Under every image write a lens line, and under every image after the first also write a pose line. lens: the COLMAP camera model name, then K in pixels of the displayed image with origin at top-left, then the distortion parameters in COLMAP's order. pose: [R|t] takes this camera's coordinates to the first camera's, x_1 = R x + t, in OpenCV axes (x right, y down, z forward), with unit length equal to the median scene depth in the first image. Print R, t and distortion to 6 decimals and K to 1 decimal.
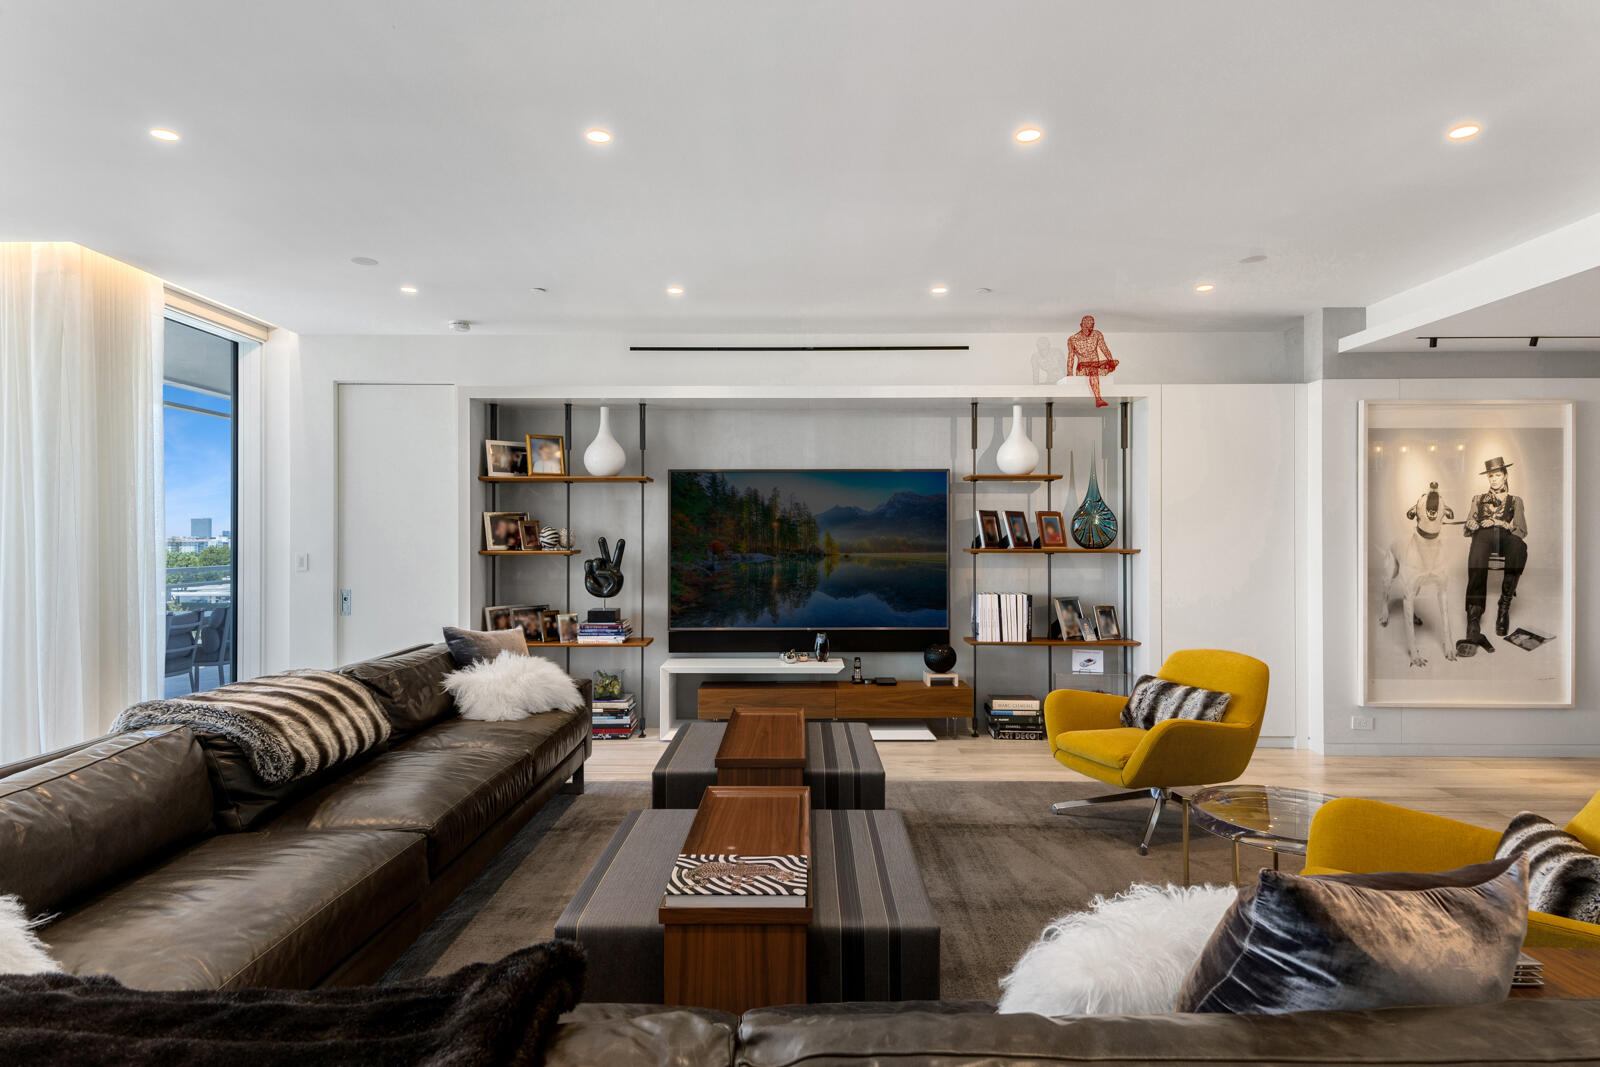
lens RADIAL K [[920.3, 0, 800.0], [0, 920.3, 533.5], [0, 0, 1]] dist [0.001314, 0.000472]
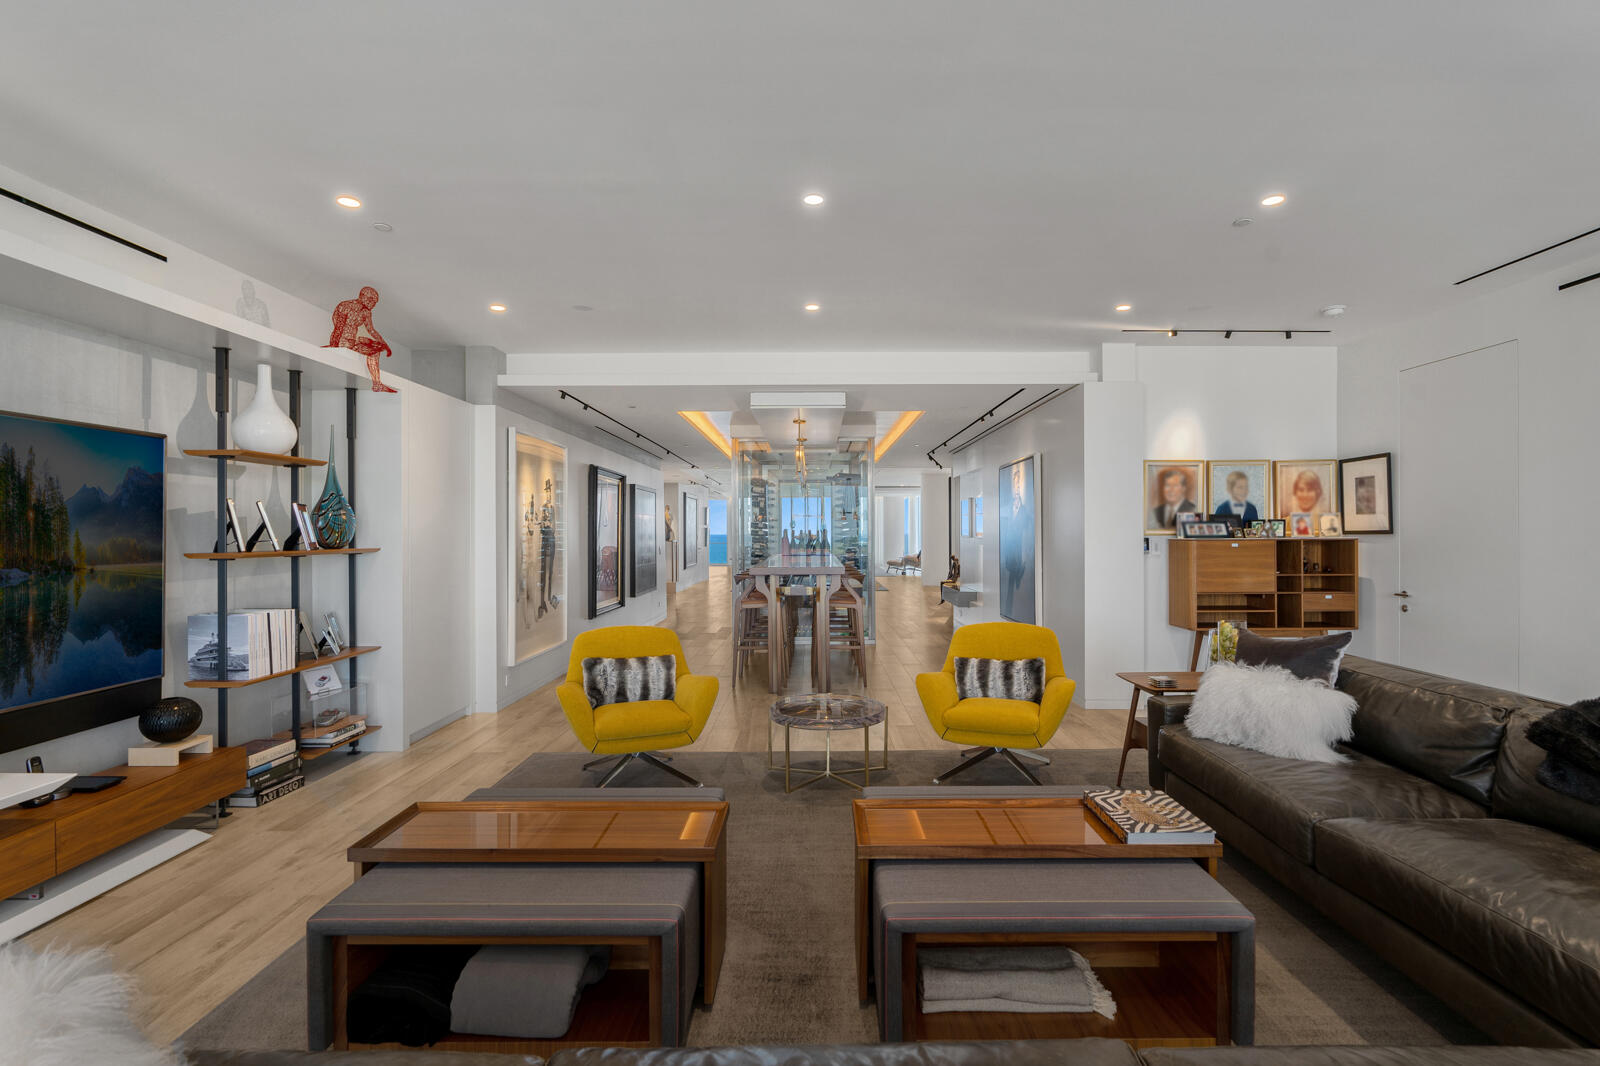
lens RADIAL K [[750.6, 0, 808.3], [0, 750.6, 533.9], [0, 0, 1]] dist [-0.004904, 0.000072]
pose [[-0.025232, -0.007436, 0.999654, -0.415005], [-0.000106, 0.999972, 0.007435, -0.003049], [-0.999682, 0.000082, -0.025232, 0.581129]]
